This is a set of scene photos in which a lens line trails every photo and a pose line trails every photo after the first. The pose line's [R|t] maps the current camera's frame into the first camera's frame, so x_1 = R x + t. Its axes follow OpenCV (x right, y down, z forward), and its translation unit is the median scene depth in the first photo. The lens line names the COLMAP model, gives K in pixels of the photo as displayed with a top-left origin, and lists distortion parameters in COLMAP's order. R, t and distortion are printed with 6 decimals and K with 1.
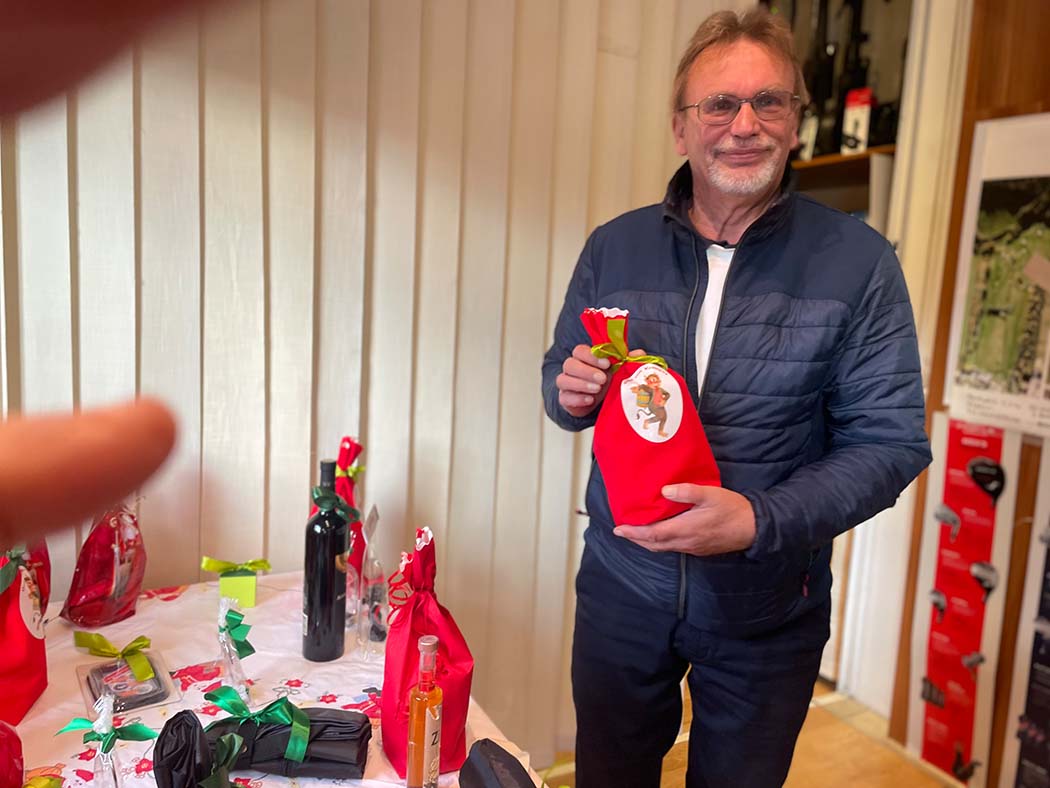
lens RADIAL K [[795.1, 0, 519.6], [0, 795.1, 386.4], [0, 0, 1]] dist [0.095662, -0.125796]
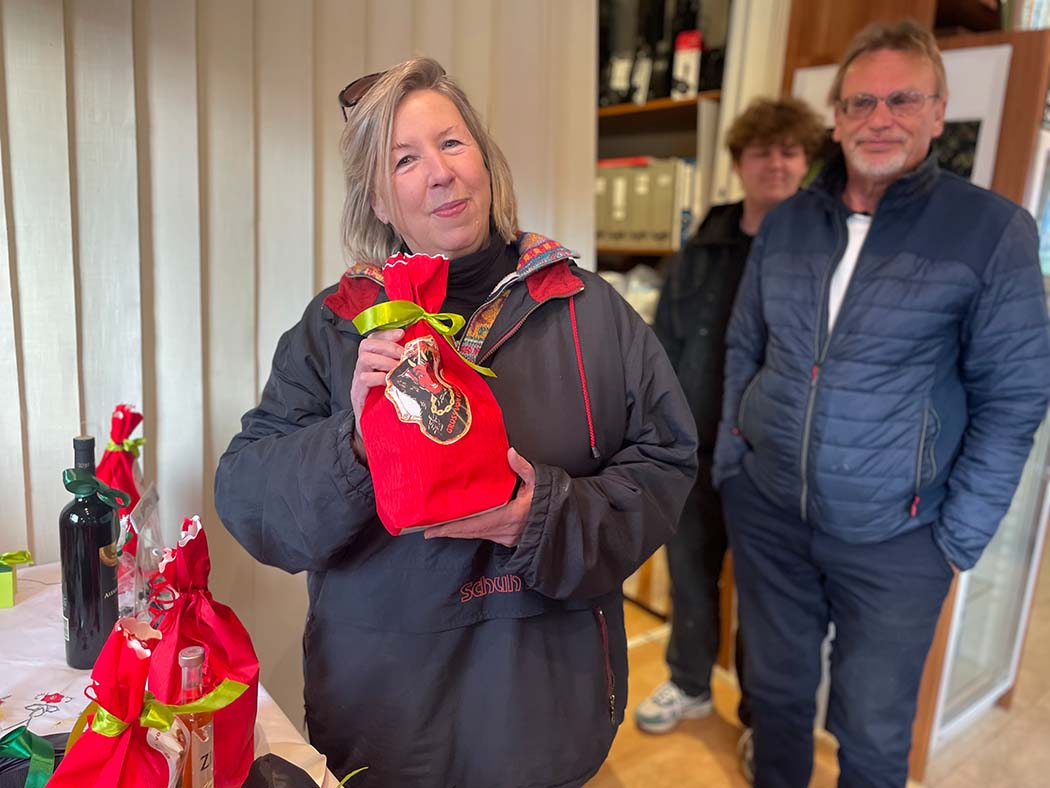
lens RADIAL K [[795.1, 0, 530.6], [0, 795.1, 385.5], [0, 0, 1]] dist [0.095662, -0.125796]
pose [[0.981112, -0.027356, 0.191497, 0.049801], [0.014043, 0.997410, 0.070537, -0.012564], [-0.192931, -0.066515, 0.978955, 0.069079]]
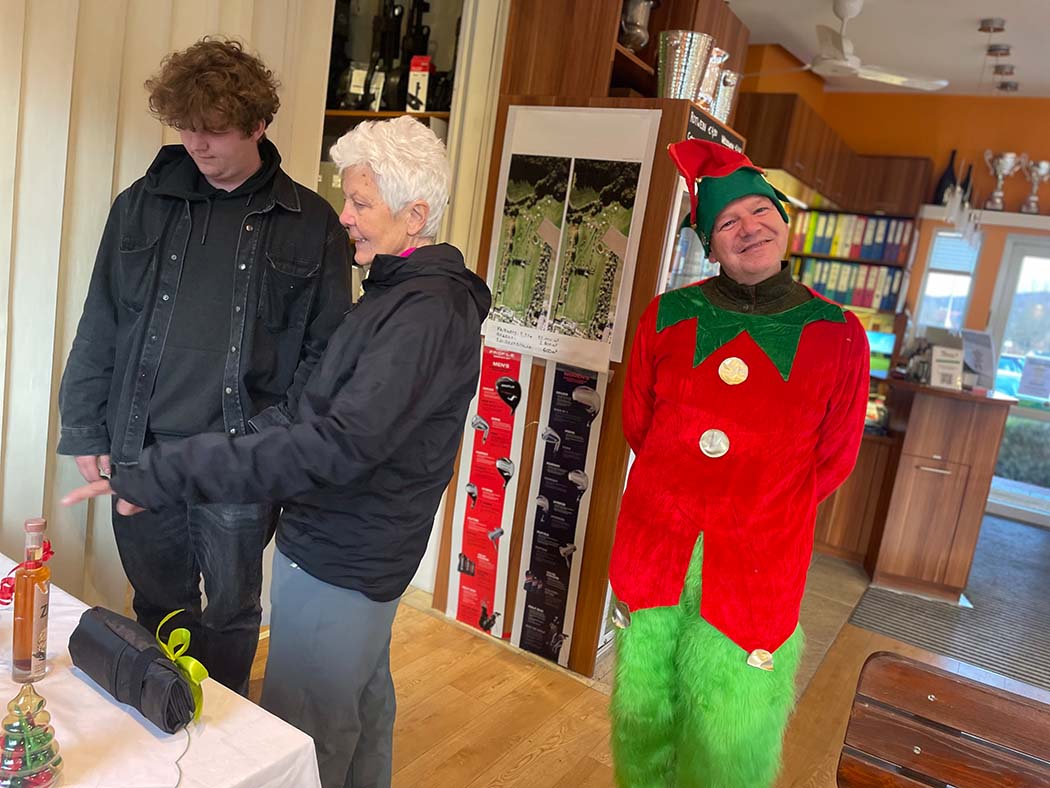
lens RADIAL K [[795.1, 0, 526.4], [0, 795.1, 388.2], [0, 0, 1]] dist [0.095662, -0.125796]
pose [[0.858984, -0.009133, 0.511920, -0.062647], [-0.028913, 0.997380, 0.066309, 0.032773], [-0.511185, -0.071760, 0.856470, -0.134815]]
